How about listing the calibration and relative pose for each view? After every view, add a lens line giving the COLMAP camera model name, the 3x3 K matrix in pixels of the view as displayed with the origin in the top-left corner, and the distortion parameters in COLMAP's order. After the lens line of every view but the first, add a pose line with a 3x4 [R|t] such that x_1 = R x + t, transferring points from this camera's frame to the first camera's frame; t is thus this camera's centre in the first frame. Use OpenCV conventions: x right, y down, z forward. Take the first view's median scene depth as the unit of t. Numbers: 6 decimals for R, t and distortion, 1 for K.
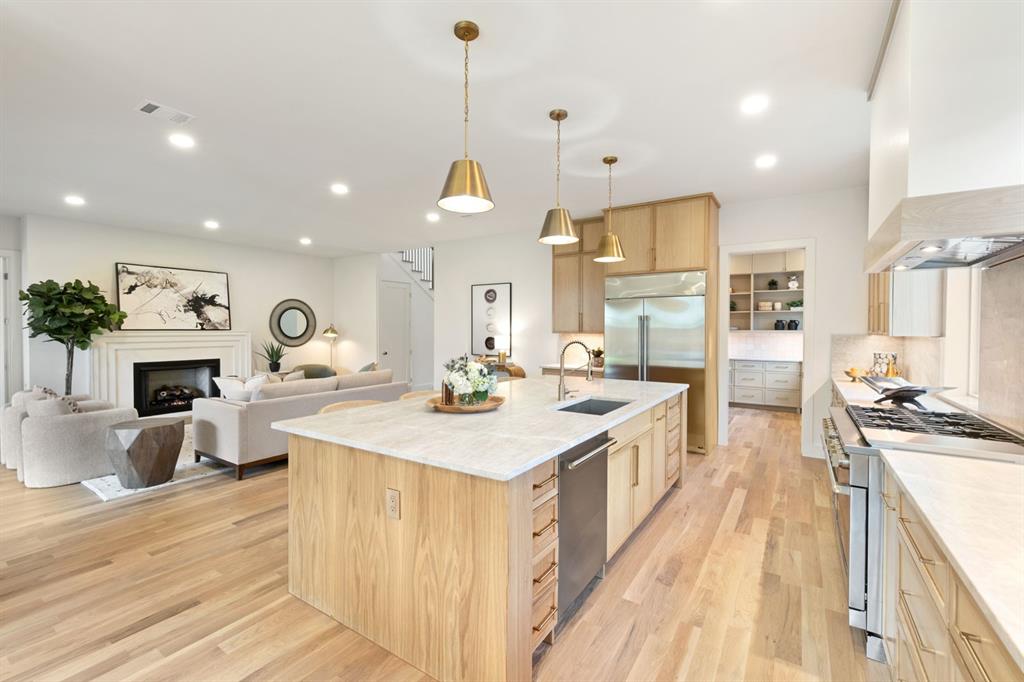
lens RADIAL K [[435.8, 0, 511.2], [0, 435.8, 335.9], [0, 0, 1]] dist [-0.002493, -0.000383]
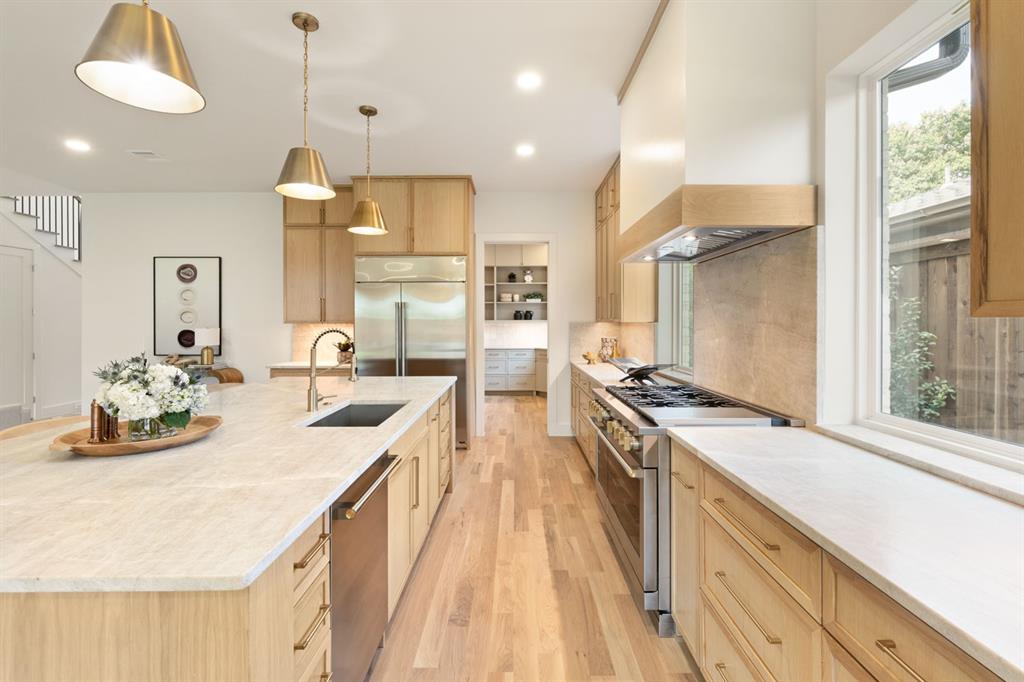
lens RADIAL K [[435.8, 0, 501.0], [0, 435.8, 324.5], [0, 0, 1]] dist [-0.002493, -0.000383]
pose [[0.833640, -0.004326, 0.552292, -0.025002], [0.012031, 0.999874, -0.010328, 0.015348], [-0.552178, 0.015254, 0.833587, 0.226610]]
